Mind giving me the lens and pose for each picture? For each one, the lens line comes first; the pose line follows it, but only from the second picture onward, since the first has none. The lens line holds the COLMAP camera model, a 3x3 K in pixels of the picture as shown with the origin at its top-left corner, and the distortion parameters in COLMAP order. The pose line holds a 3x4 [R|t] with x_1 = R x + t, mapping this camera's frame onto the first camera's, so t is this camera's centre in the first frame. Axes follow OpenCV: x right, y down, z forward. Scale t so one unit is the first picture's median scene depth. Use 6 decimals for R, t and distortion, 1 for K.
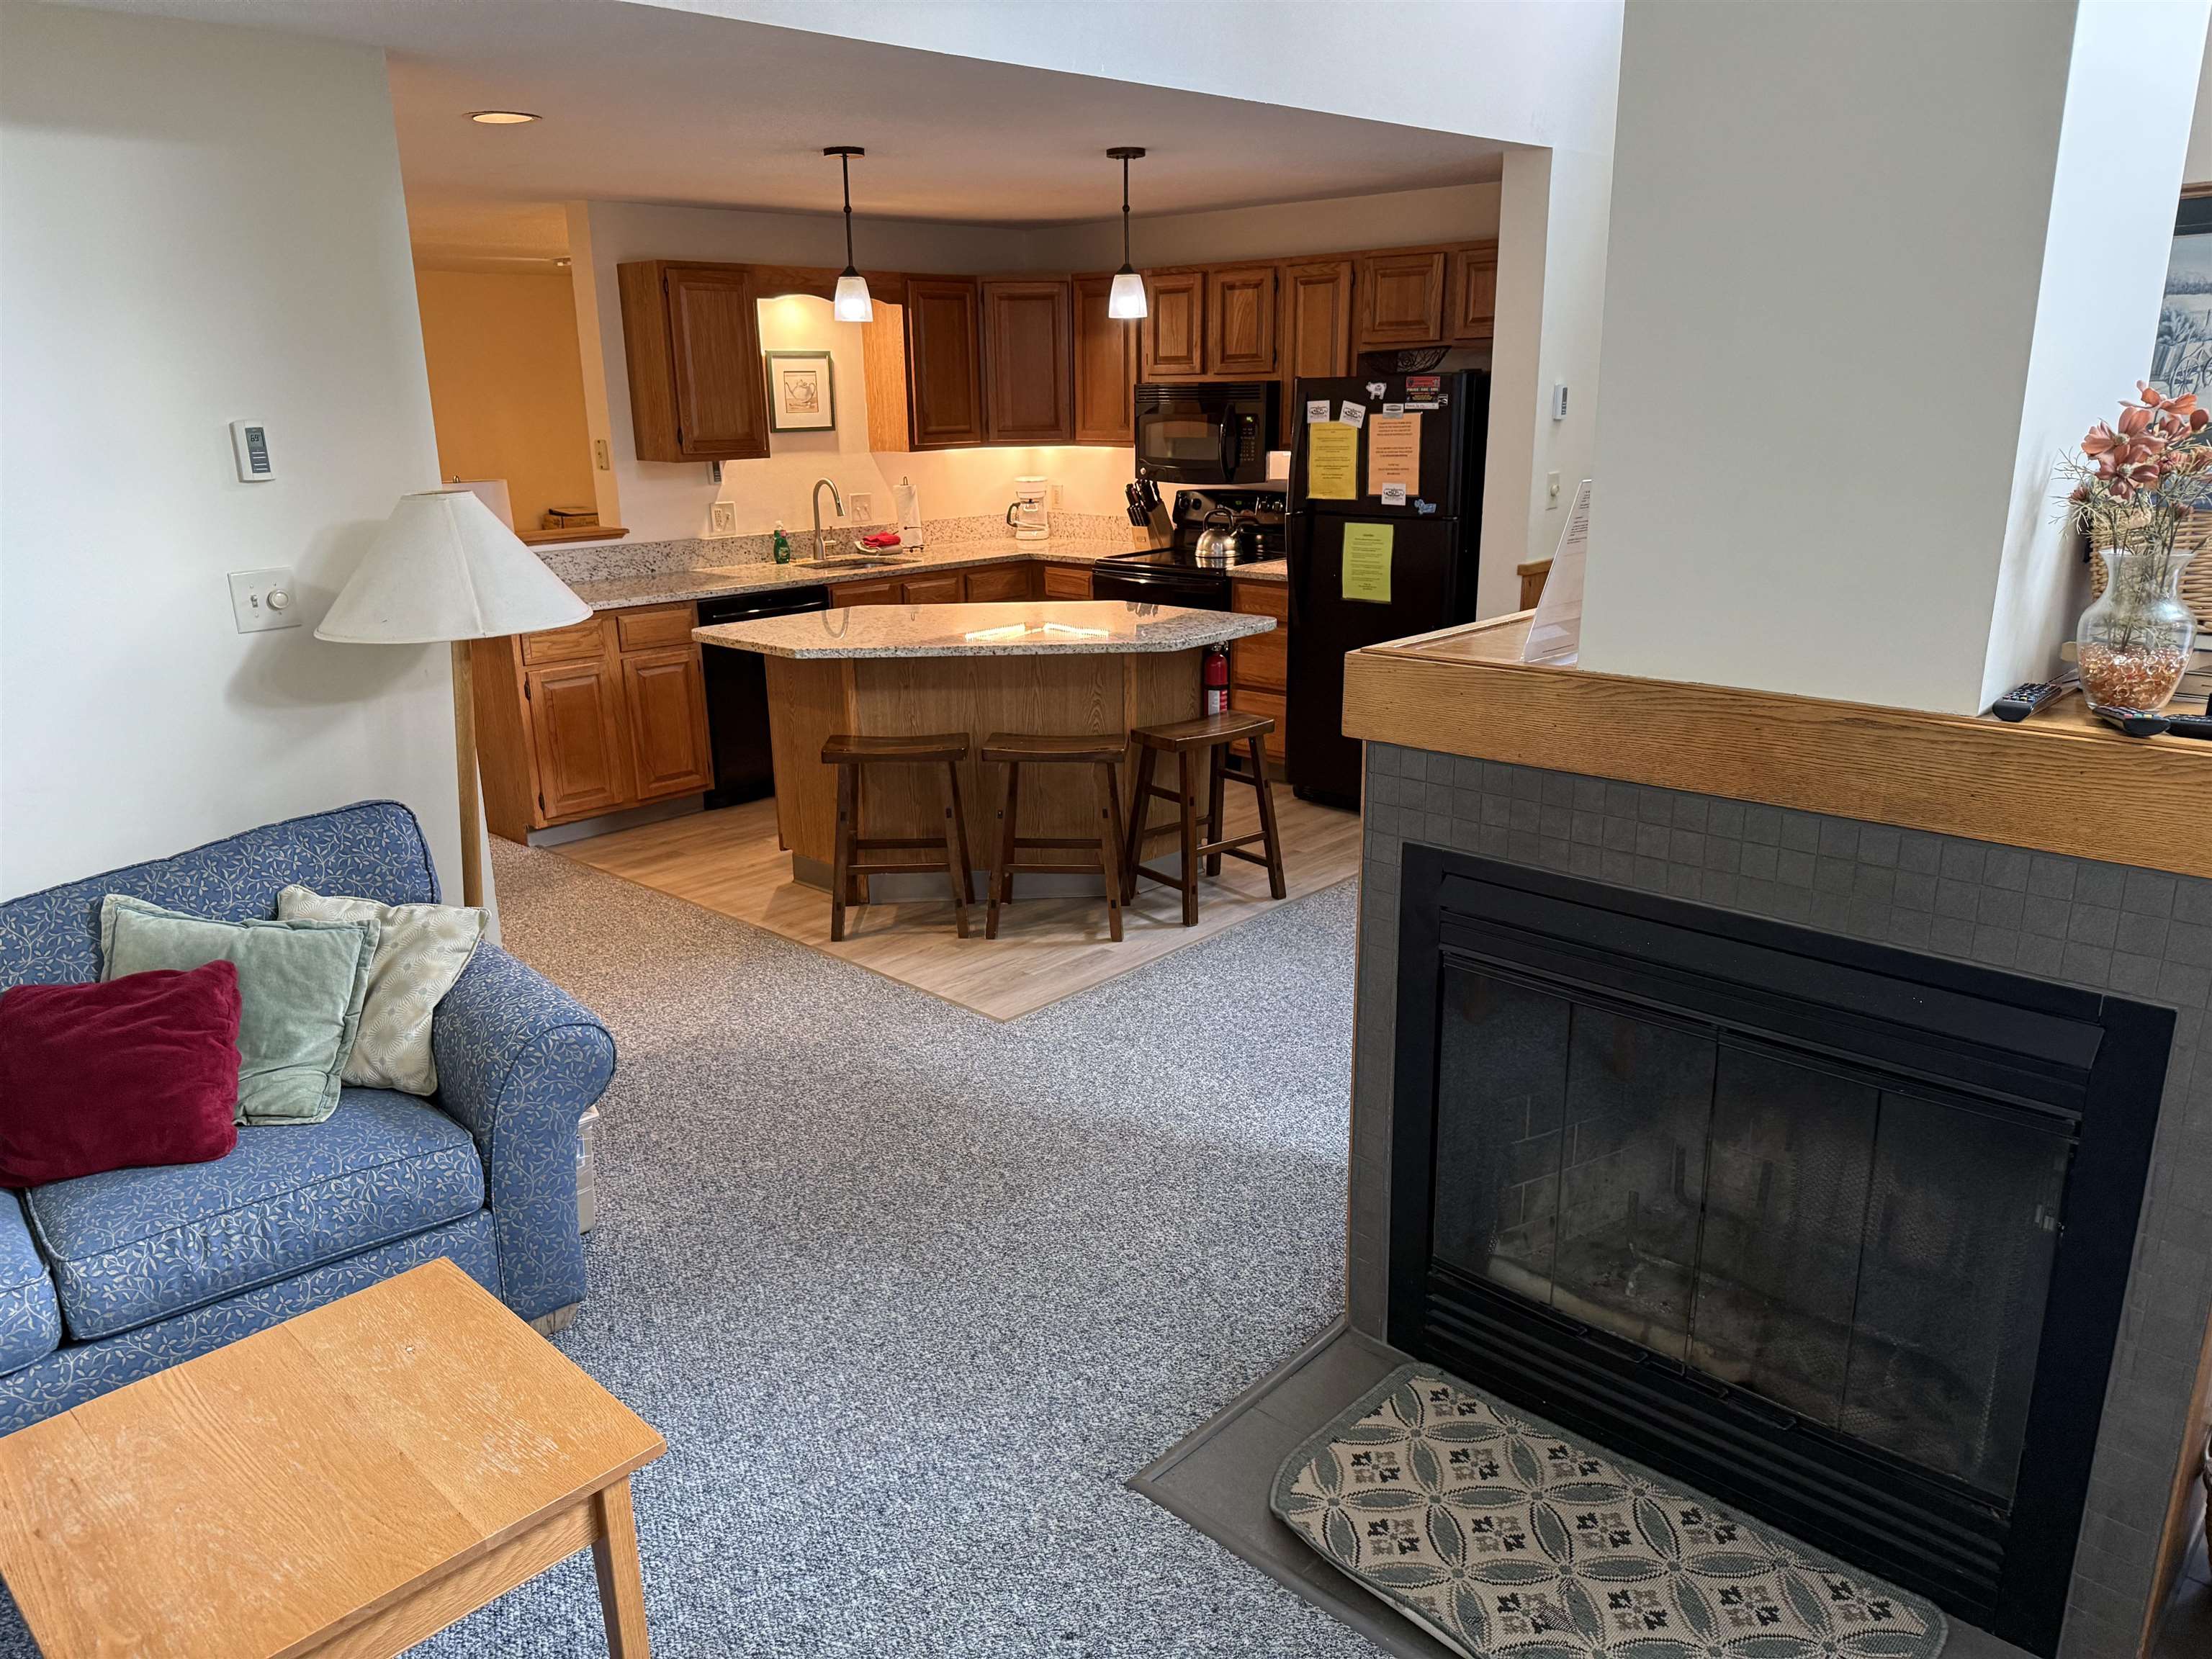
lens RADIAL K [[1544.5, 0, 1104.2], [0, 1544.5, 854.7], [0, 0, 1]] dist [0.072160, -0.084851]
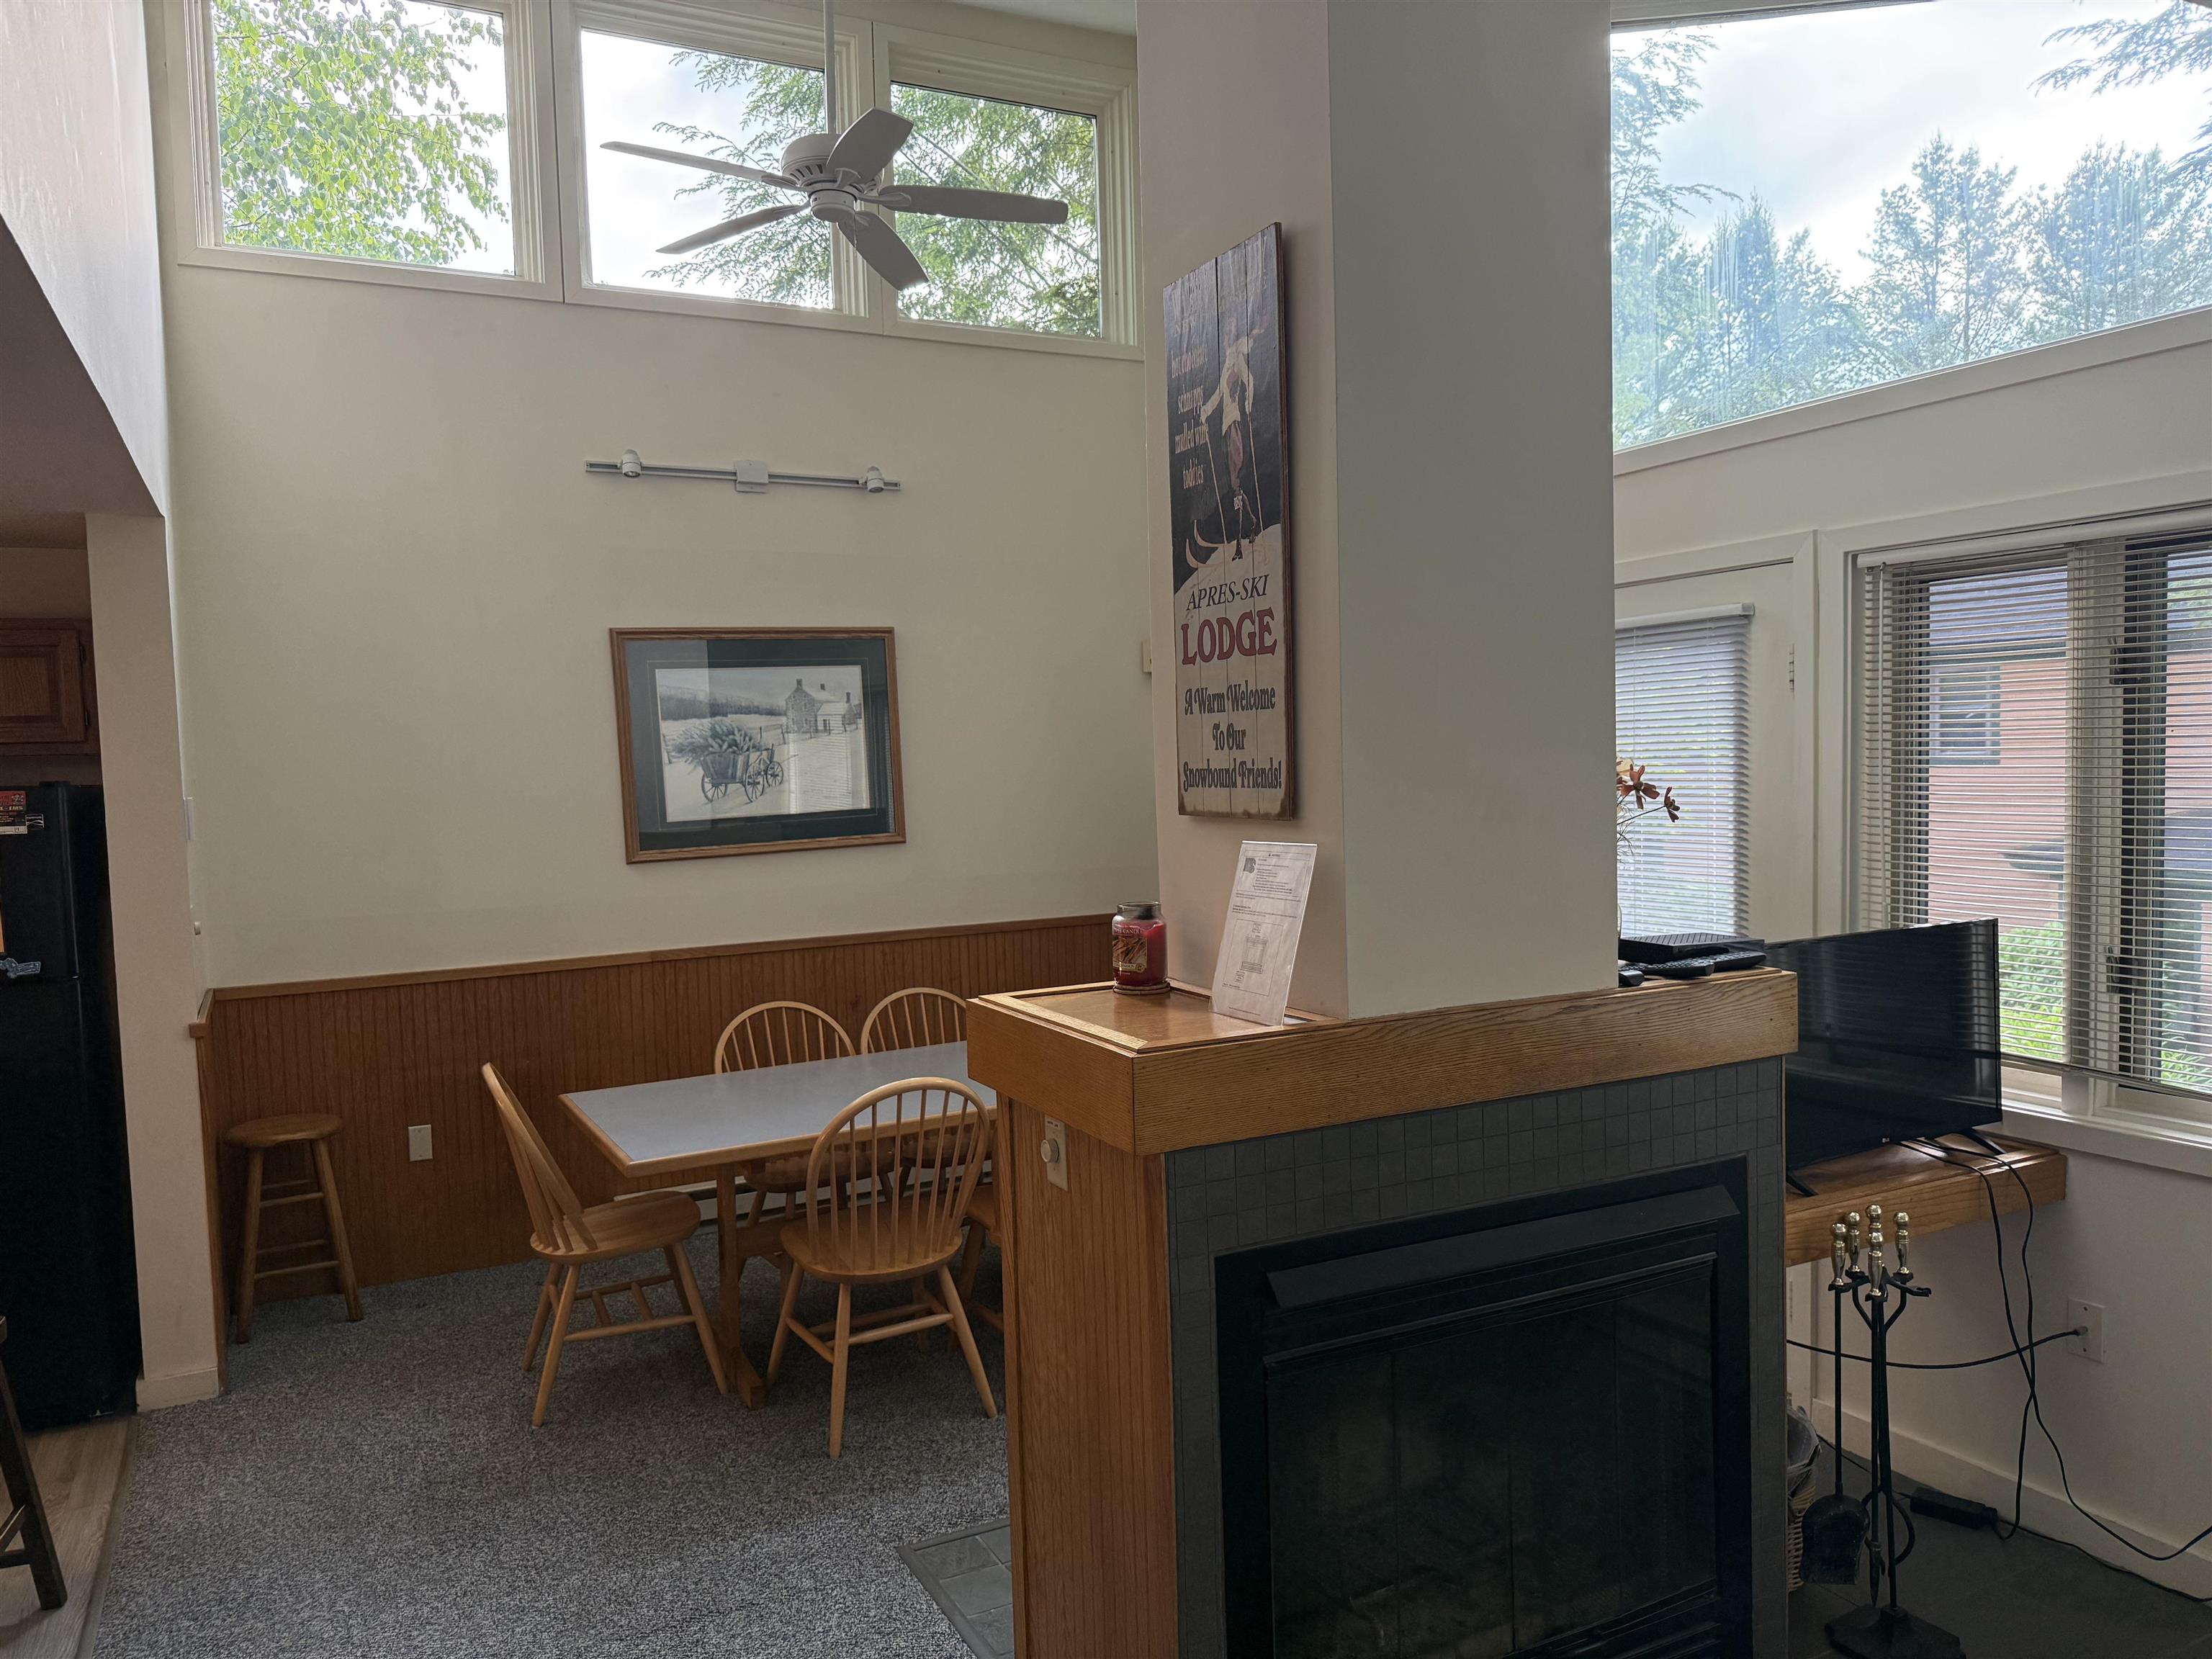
lens RADIAL K [[1544.5, 0, 1086.3], [0, 1544.5, 847.3], [0, 0, 1]] dist [0.072160, -0.084851]
pose [[0.338855, -0.049238, 0.939549, -0.278794], [0.300627, 0.951944, -0.058536, -0.086762], [-0.891516, 0.302289, 0.337373, 0.307734]]
